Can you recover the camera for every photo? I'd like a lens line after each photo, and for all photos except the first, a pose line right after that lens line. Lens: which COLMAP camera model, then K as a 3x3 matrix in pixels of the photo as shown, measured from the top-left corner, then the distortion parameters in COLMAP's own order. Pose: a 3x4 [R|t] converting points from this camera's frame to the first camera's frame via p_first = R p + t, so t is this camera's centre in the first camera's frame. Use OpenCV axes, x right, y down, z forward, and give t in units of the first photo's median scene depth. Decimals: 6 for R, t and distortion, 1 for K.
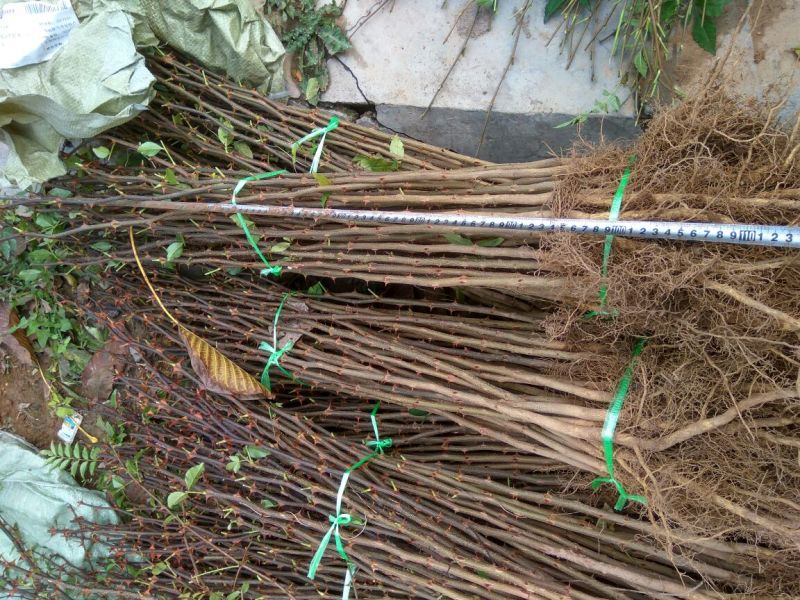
lens RADIAL K [[626.5, 0, 397.6], [0, 626.5, 284.6], [0, 0, 1]] dist [0.010915, -0.004882]
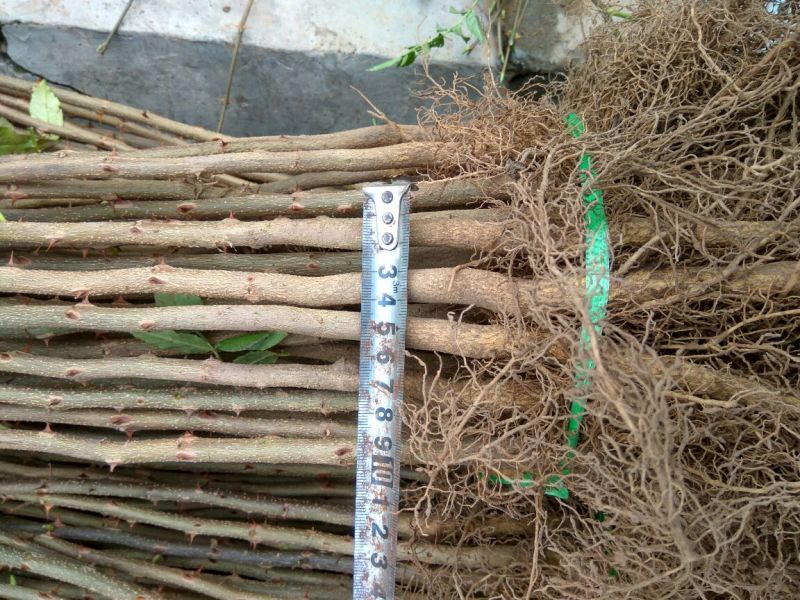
lens RADIAL K [[626.5, 0, 397.6], [0, 626.5, 284.6], [0, 0, 1]] dist [0.010915, -0.004882]
pose [[0.932538, -0.062620, 0.355600, 0.071422], [0.061263, 0.998008, 0.015087, -0.076148], [-0.355836, 0.007716, 0.934517, 0.463174]]
